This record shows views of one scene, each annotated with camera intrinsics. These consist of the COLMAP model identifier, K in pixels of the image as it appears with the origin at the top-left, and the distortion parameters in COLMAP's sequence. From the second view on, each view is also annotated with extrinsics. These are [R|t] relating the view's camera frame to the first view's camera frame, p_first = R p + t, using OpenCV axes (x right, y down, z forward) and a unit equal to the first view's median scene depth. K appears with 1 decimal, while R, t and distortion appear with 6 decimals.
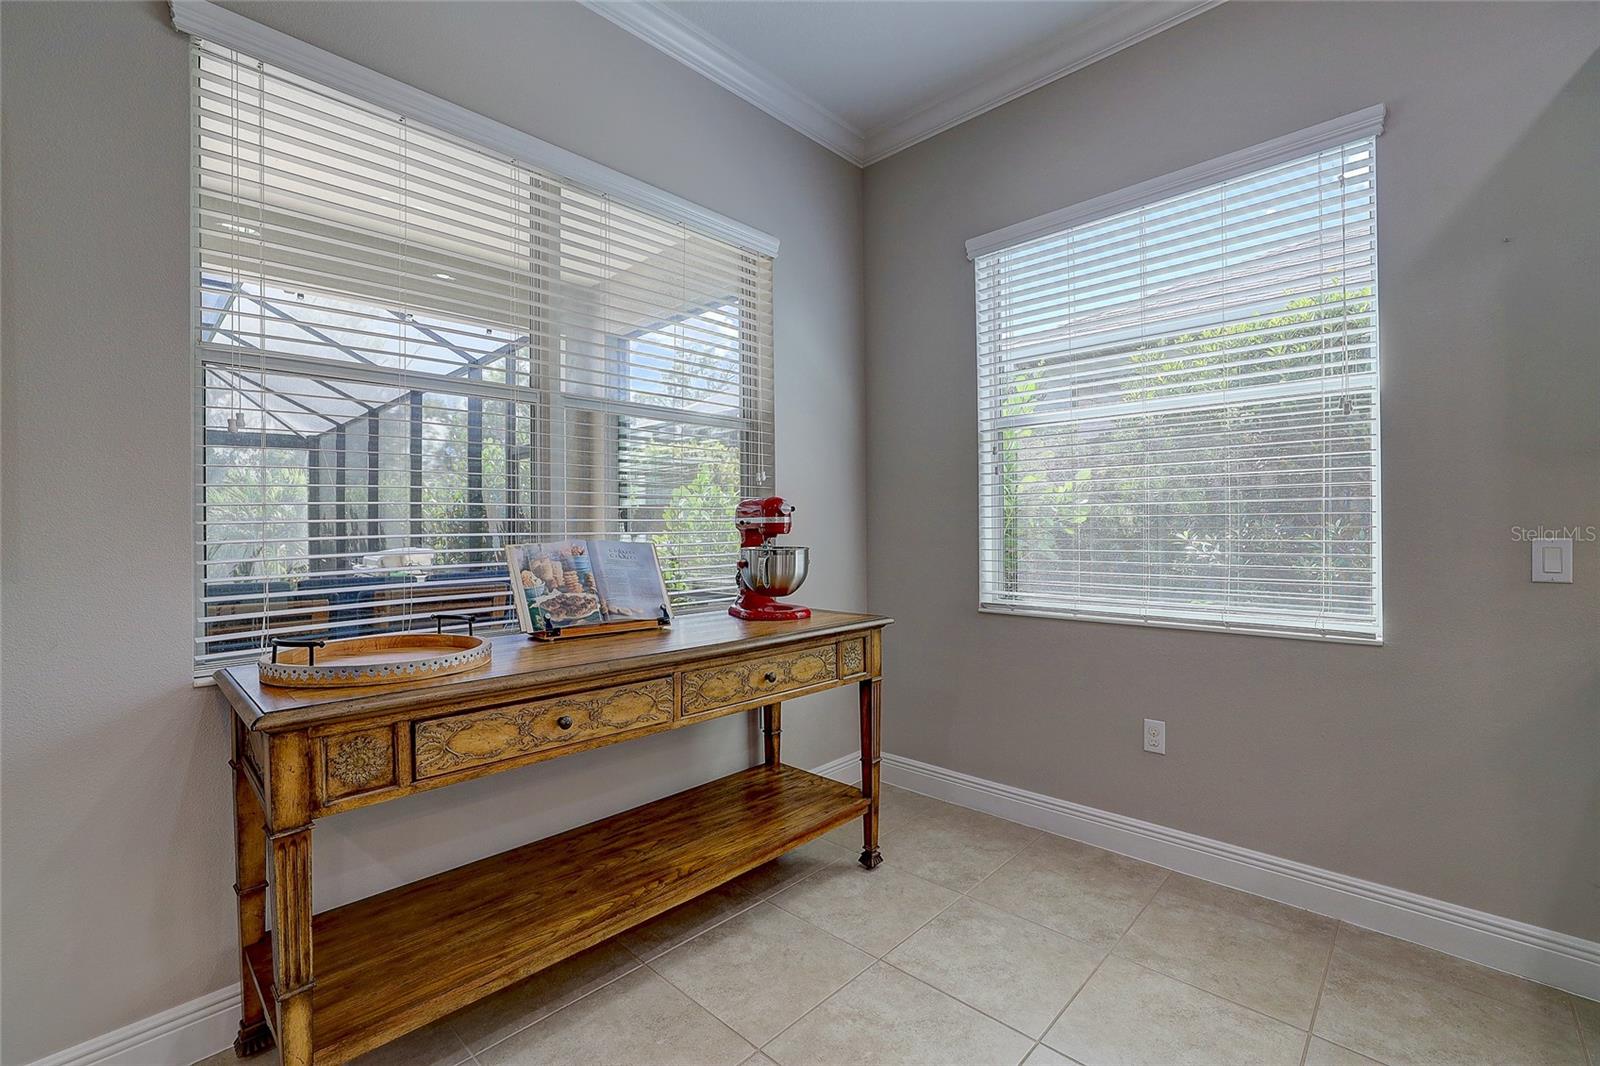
lens RADIAL K [[688.8, 0, 806.6], [0, 688.8, 527.9], [0, 0, 1]] dist [-0.028123, 0.010467]
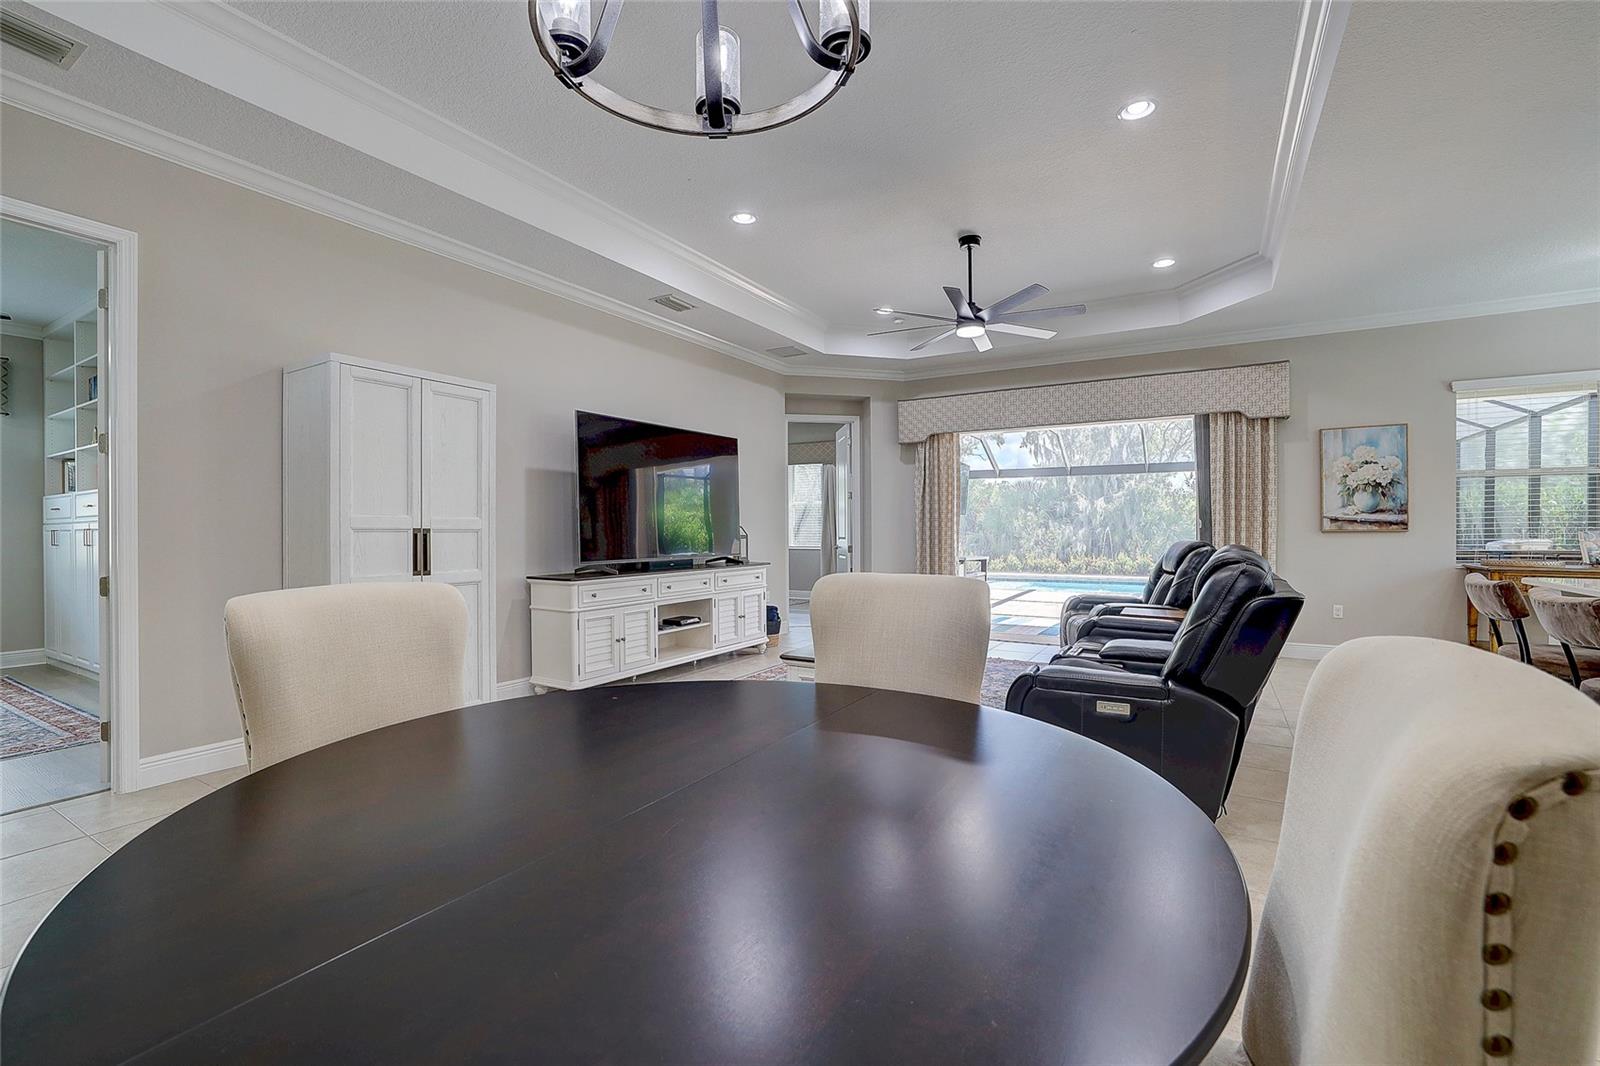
lens RADIAL K [[688.8, 0, 799.7], [0, 688.8, 529.5], [0, 0, 1]] dist [-0.028123, 0.010467]
pose [[0.224277, 0.010187, -0.974472, 1.435338], [-0.003972, 0.999947, 0.009539, 0.004344], [0.974517, 0.001731, 0.224305, -2.522014]]
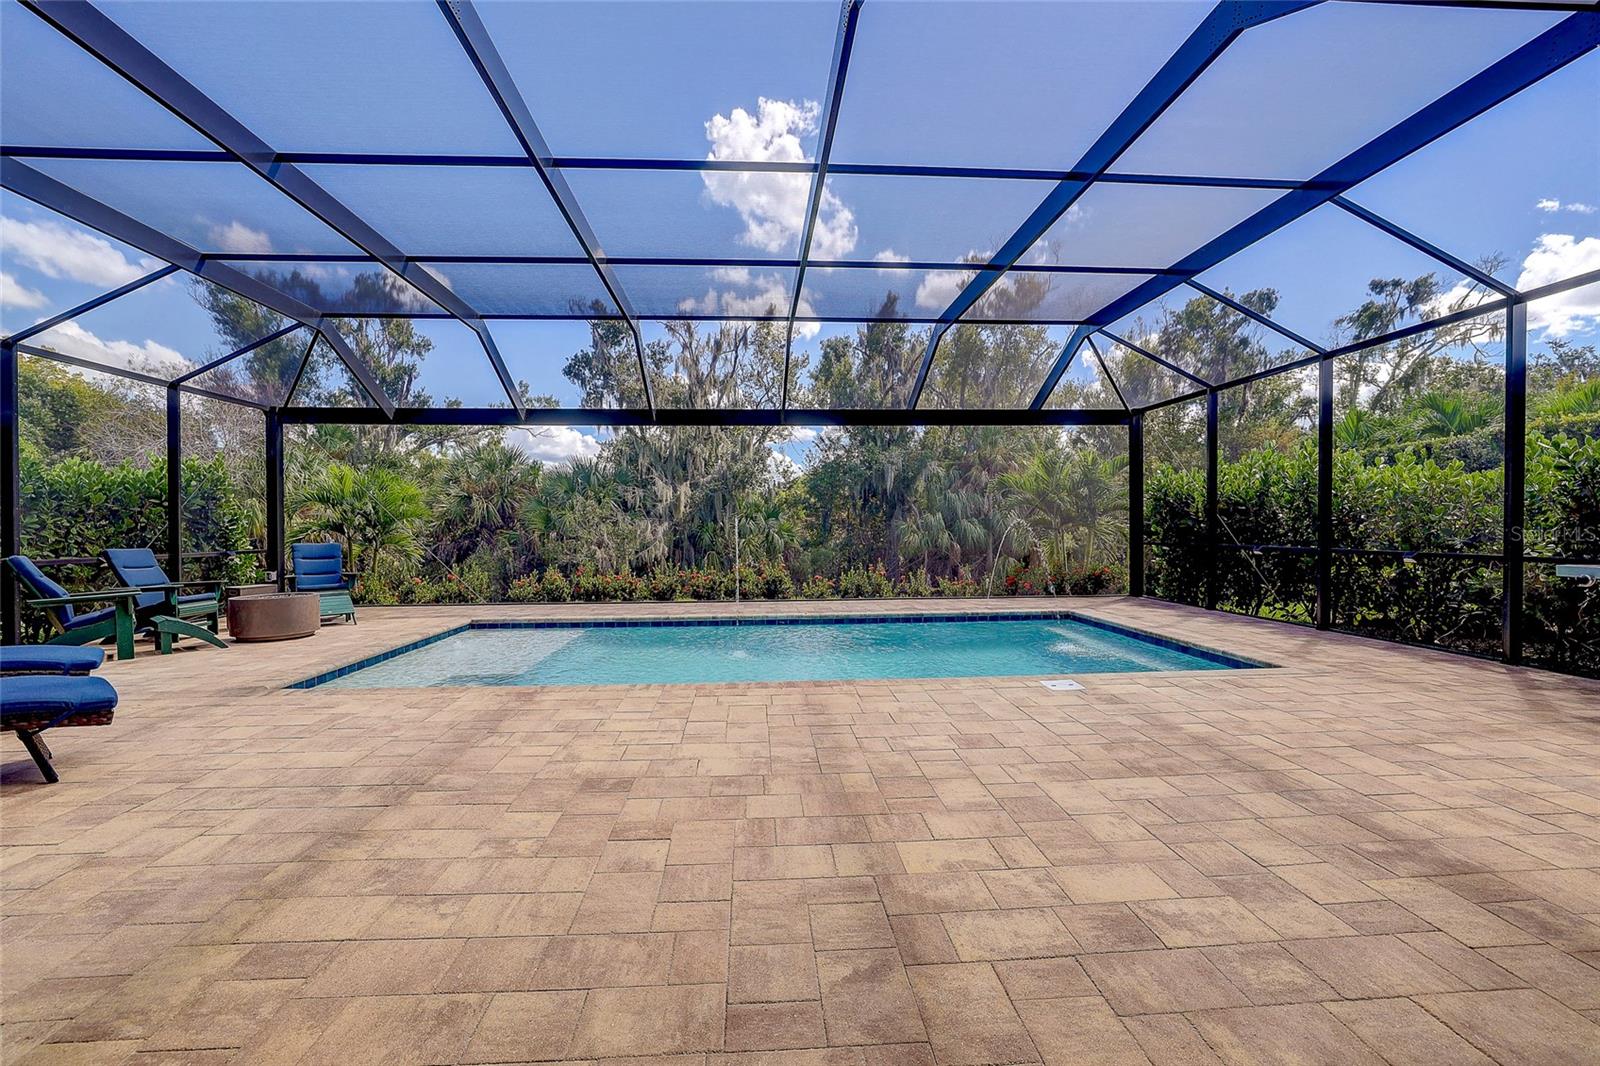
lens RADIAL K [[688.8, 0, 795.7], [0, 688.8, 529.7], [0, 0, 1]] dist [-0.028123, 0.010467]
pose [[0.737176, 0.008959, -0.675641, -2.640848], [-0.004164, 0.999953, 0.008717, 0.086646], [0.675688, -0.003613, 0.737179, 0.101212]]
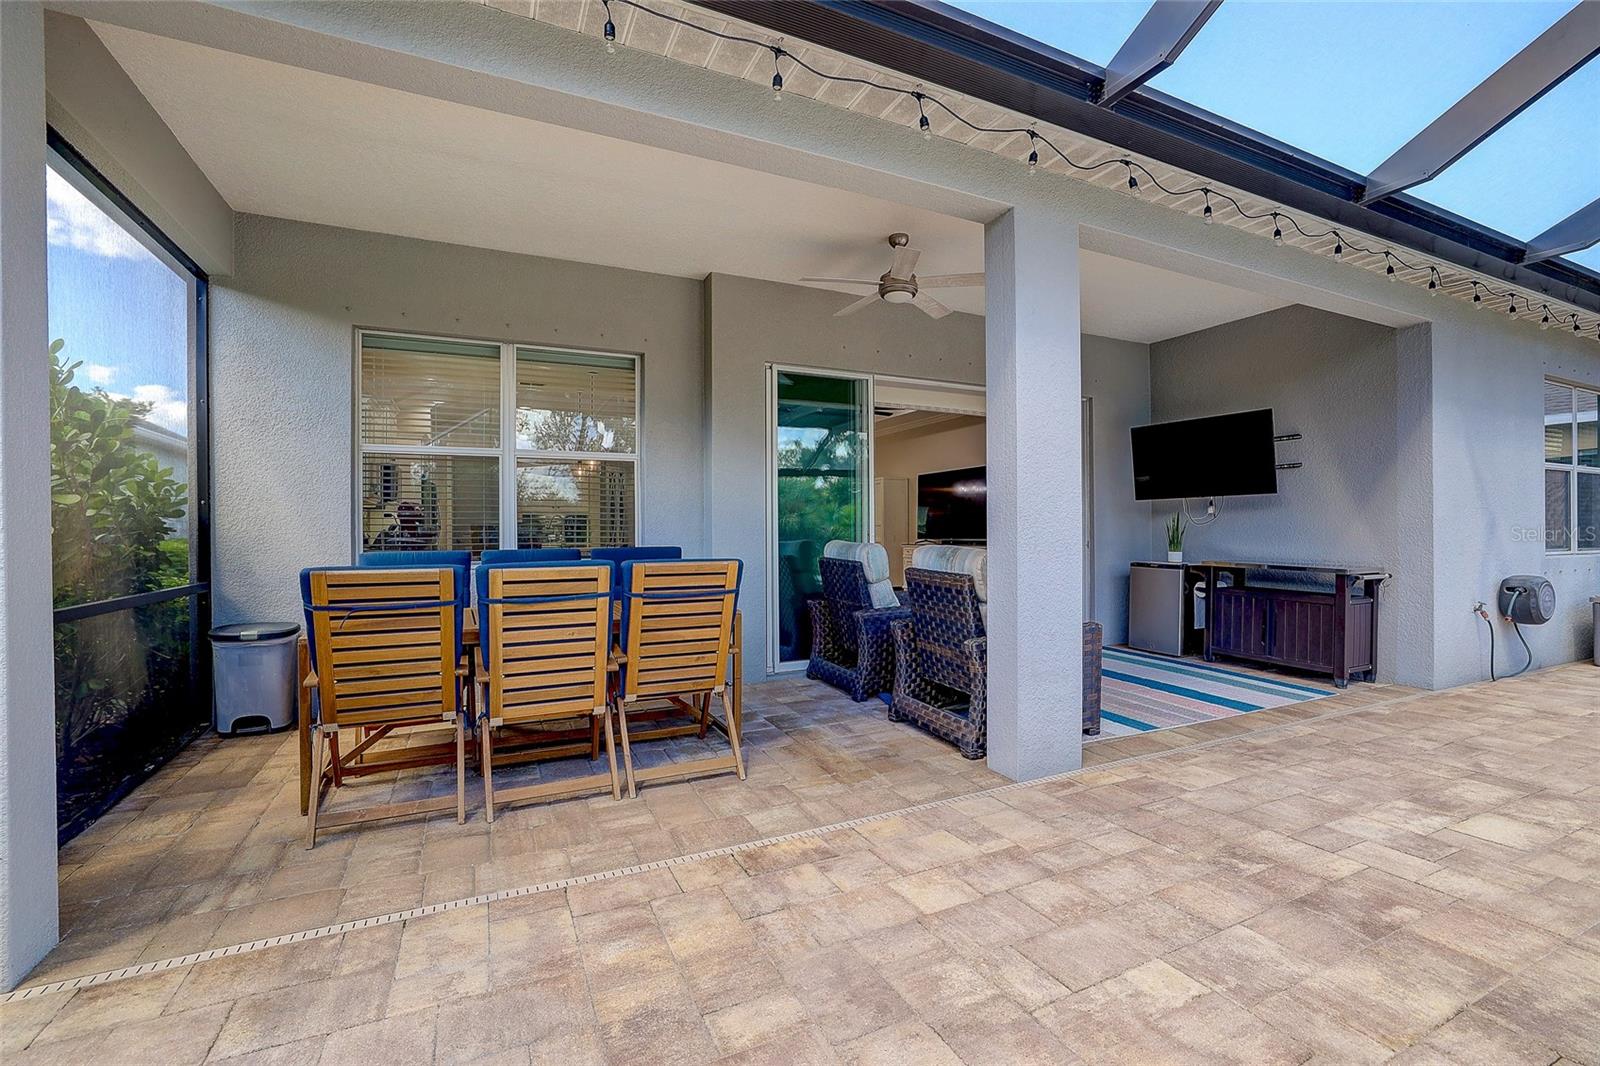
lens RADIAL K [[688.8, 0, 805.9], [0, 688.8, 535.8], [0, 0, 1]] dist [-0.028123, 0.010467]
pose [[-0.936701, 0.011138, 0.349954, -2.190304], [0.014869, 0.999858, 0.007976, 0.080260], [-0.349815, 0.012675, -0.936733, 3.117636]]
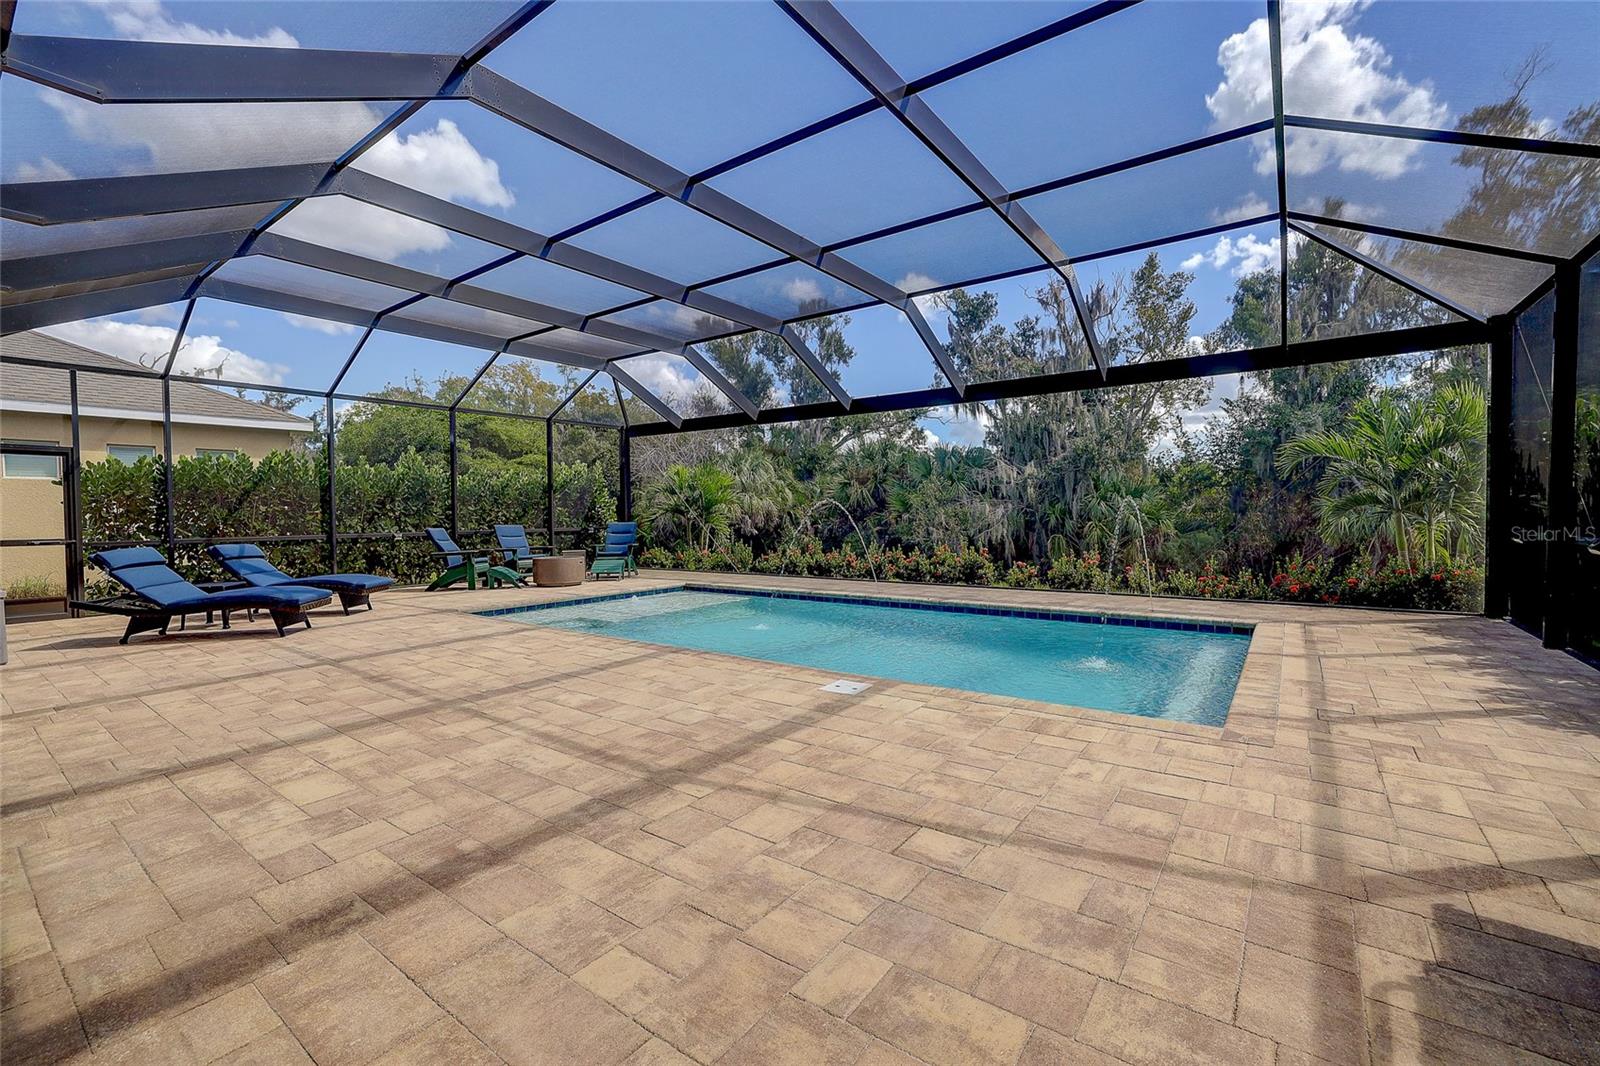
lens RADIAL K [[688.8, 0, 786.9], [0, 688.8, 535.8], [0, 0, 1]] dist [-0.028123, 0.010467]
pose [[0.104299, 0.041223, -0.993691, -1.439412], [0.008305, 0.999070, 0.042318, 0.093831], [0.994511, -0.012667, 0.103860, 2.242328]]
